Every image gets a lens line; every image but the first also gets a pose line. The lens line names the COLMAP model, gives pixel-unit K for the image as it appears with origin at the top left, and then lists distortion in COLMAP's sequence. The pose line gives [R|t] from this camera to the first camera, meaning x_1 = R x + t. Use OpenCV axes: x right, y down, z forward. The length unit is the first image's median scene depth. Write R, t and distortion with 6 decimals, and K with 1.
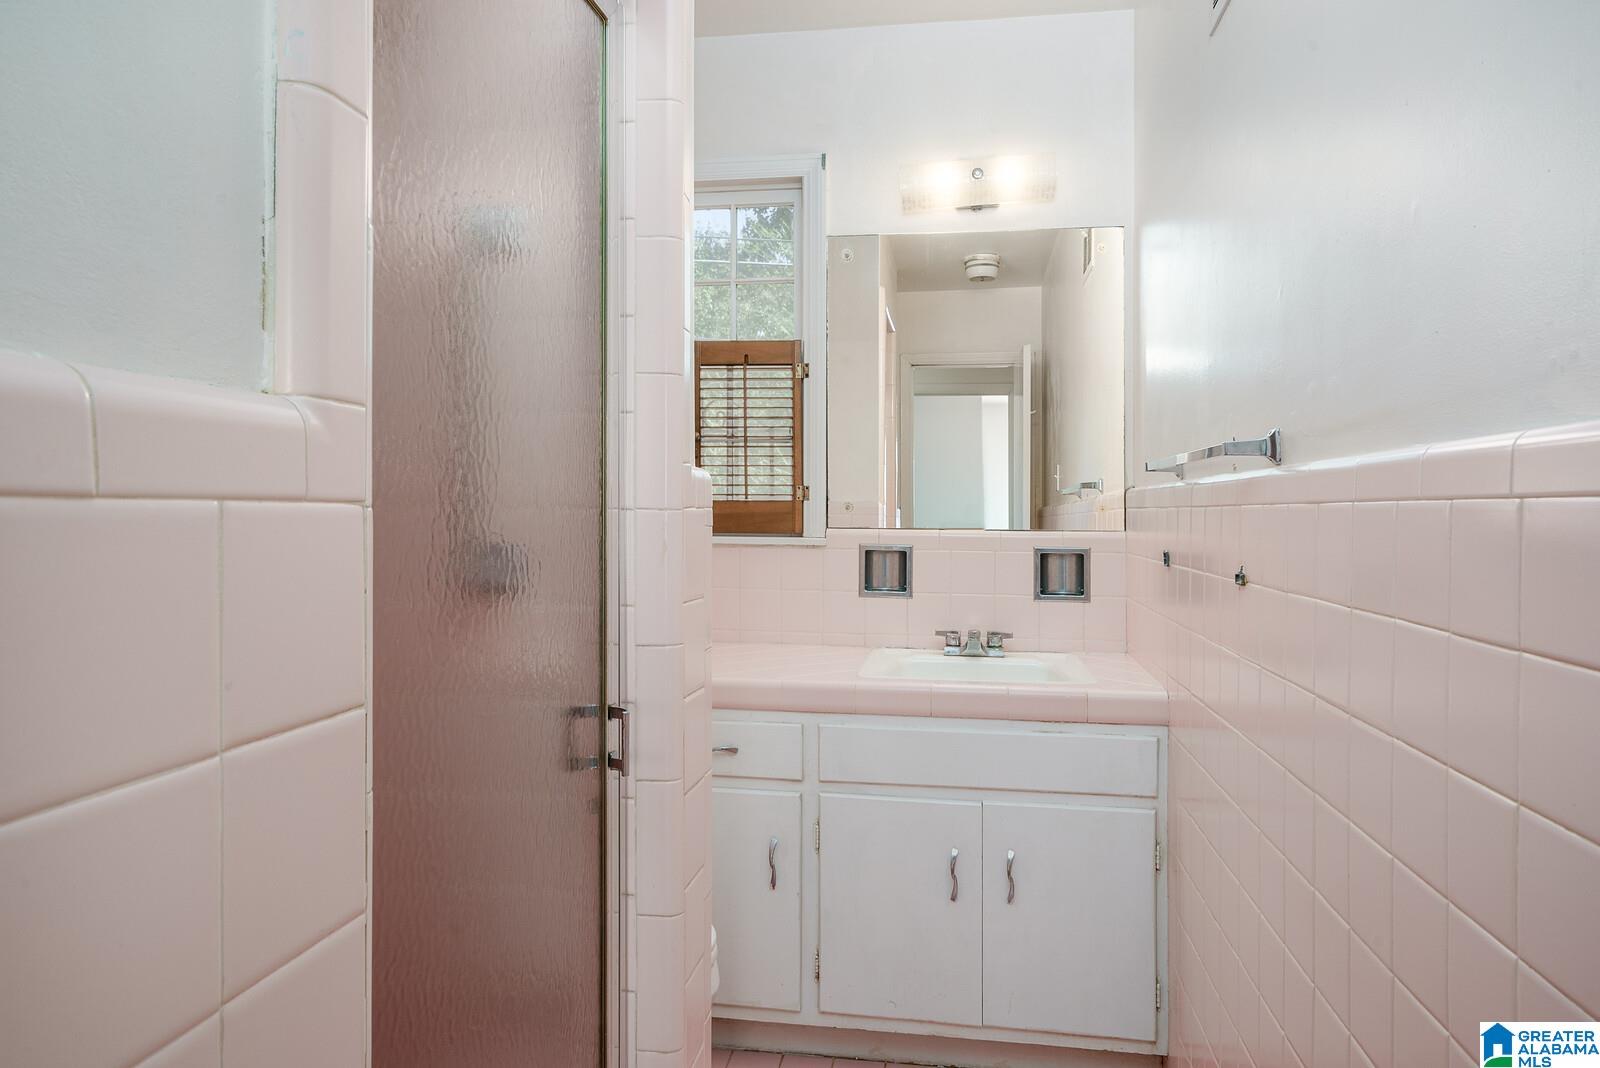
lens RADIAL K [[1029.4, 0, 800.0], [0, 1029.4, 534.0], [0, 0, 1]] dist [-0.000236, -0.000056]
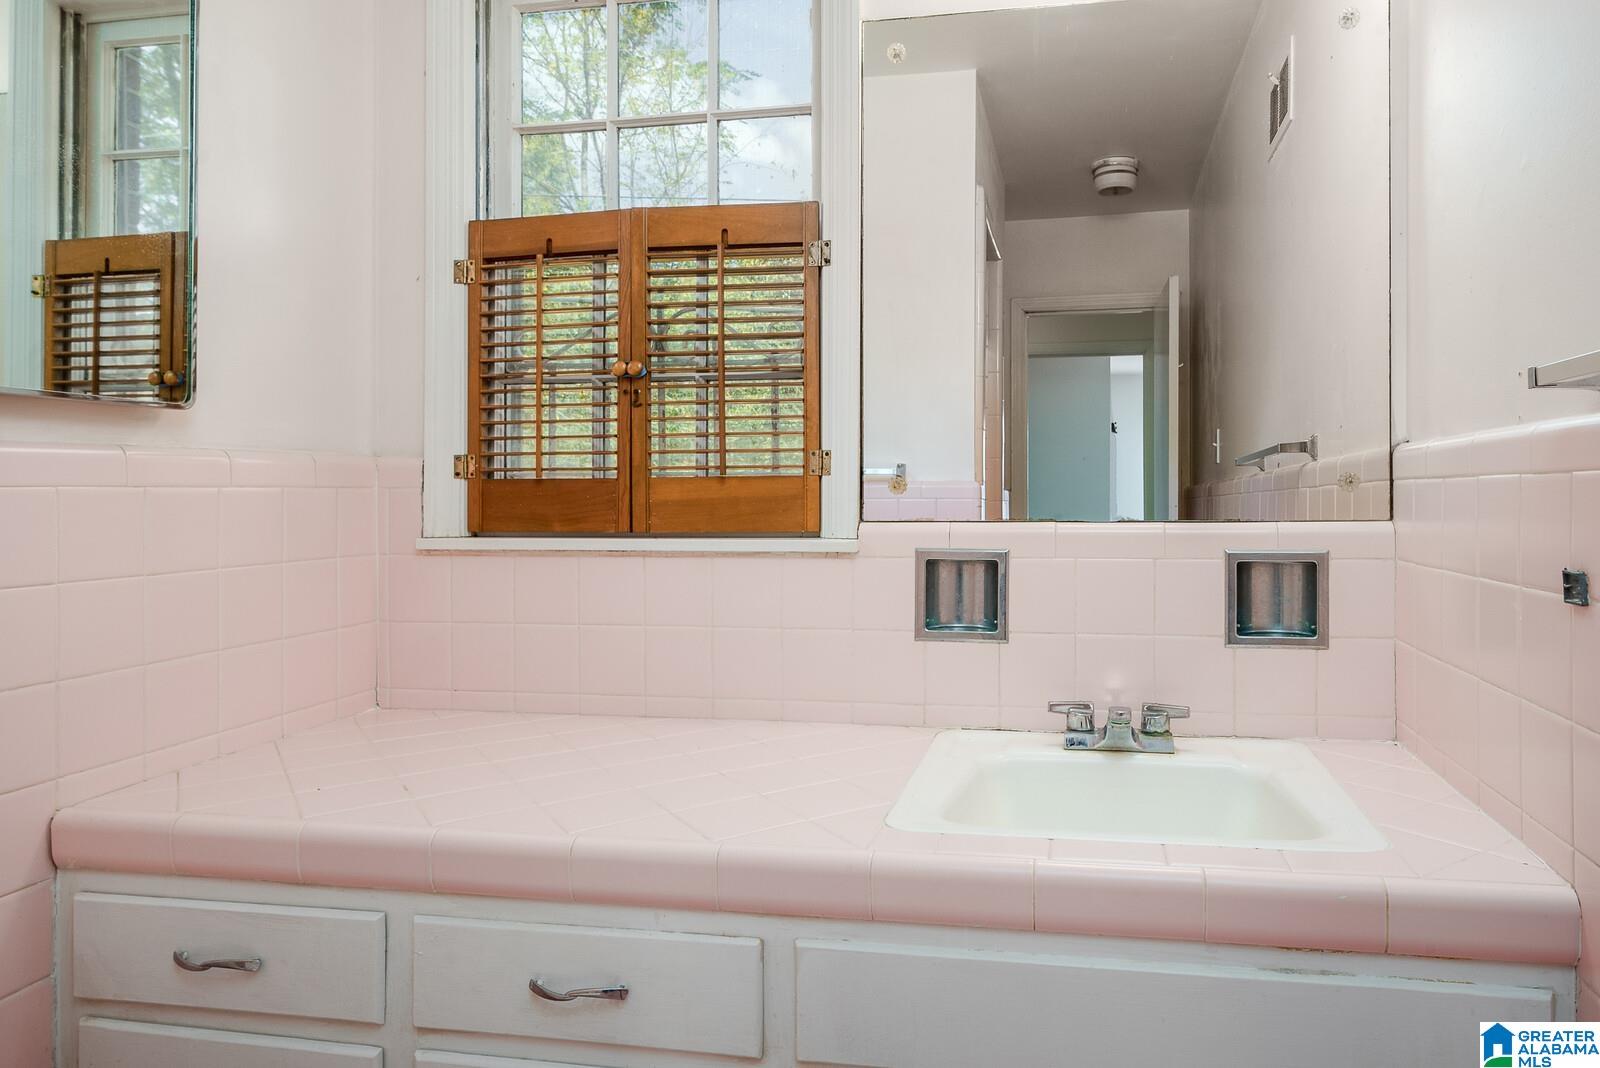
lens RADIAL K [[1248.8, 0, 800.0], [0, 1248.8, 609.2], [0, 0, 1]] dist [0.009874, 0.001990]
pose [[0.997490, -0.008425, -0.070300, 0.041923], [0.013167, 0.997648, 0.067274, -0.004611], [0.069567, -0.068031, 0.995255, 0.294398]]
